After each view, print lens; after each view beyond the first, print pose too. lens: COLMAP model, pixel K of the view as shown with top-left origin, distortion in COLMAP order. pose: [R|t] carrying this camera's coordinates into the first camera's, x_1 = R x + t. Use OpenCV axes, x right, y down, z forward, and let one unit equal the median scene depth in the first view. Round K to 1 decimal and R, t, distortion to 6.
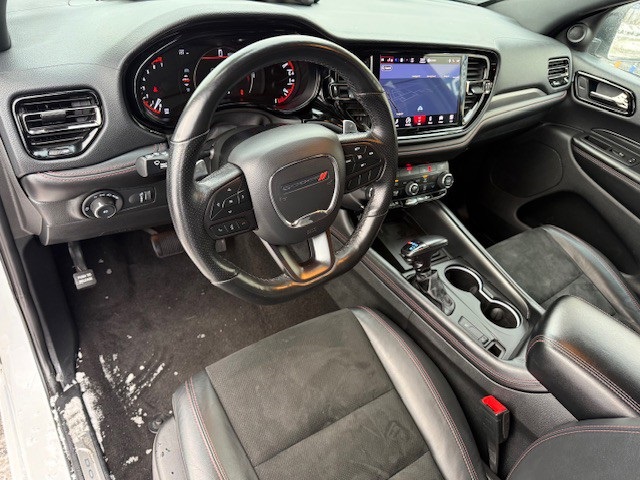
lens RADIAL K [[447.7, 0, 320.0], [0, 447.7, 240.0], [0, 0, 1]] dist [0.055095, -0.083969]
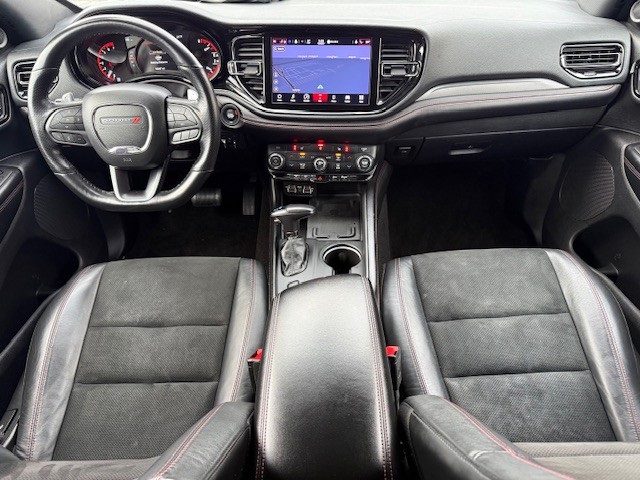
lens RADIAL K [[447.7, 0, 320.0], [0, 447.7, 240.0], [0, 0, 1]] dist [0.055095, -0.083969]
pose [[0.814912, 0.185690, -0.549034, 0.945916], [-0.218504, 0.975819, 0.005718, 0.062124], [0.536820, 0.115307, 0.835781, 0.157001]]
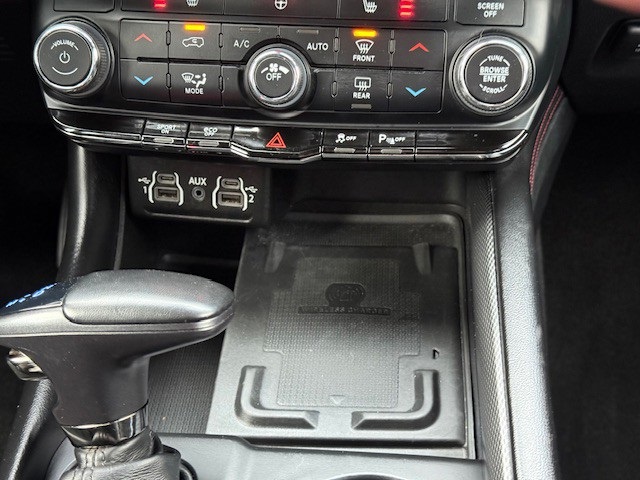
lens RADIAL K [[899.3, 0, 320.0], [0, 899.3, 240.0], [0, 0, 1]] dist [0.124904, -0.044920]
pose [[0.794345, 0.180421, -0.580056, 0.573430], [-0.244218, 0.969159, -0.032992, -0.031288], [0.556214, 0.167867, 0.813908, 0.762479]]
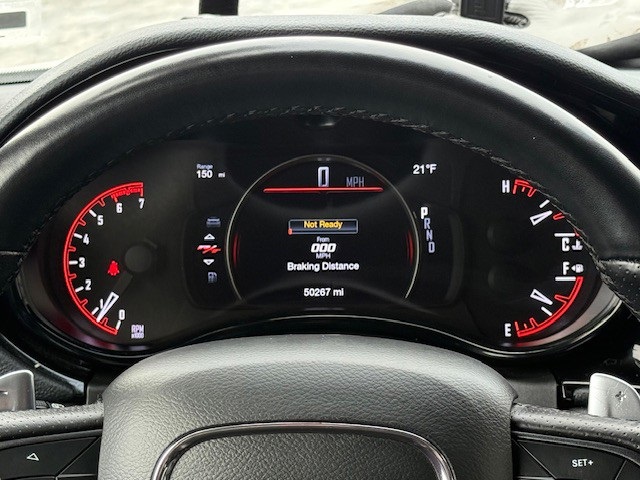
lens RADIAL K [[1517.5, 0, 322.6], [0, 1517.5, 240.3], [0, 0, 1]] dist [0.015999, 0.807001]
pose [[0.807995, -0.043974, -0.587545, 0.382373], [-0.249321, 0.878010, -0.408581, 0.073321], [0.533838, 0.476618, 0.698464, 0.211791]]
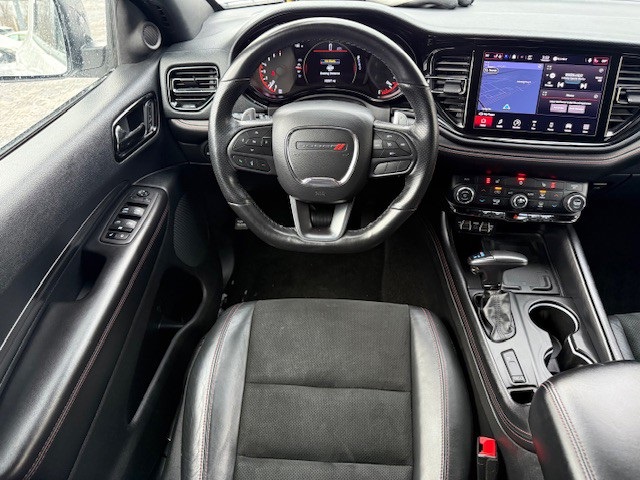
lens RADIAL K [[447.7, 0, 320.0], [0, 447.7, 240.0], [0, 0, 1]] dist [0.055095, -0.083969]
pose [[0.785060, 0.228023, -0.575922, 0.493325], [-0.270196, 0.962720, 0.012853, 0.060908], [0.557382, 0.145522, 0.817403, 0.074918]]
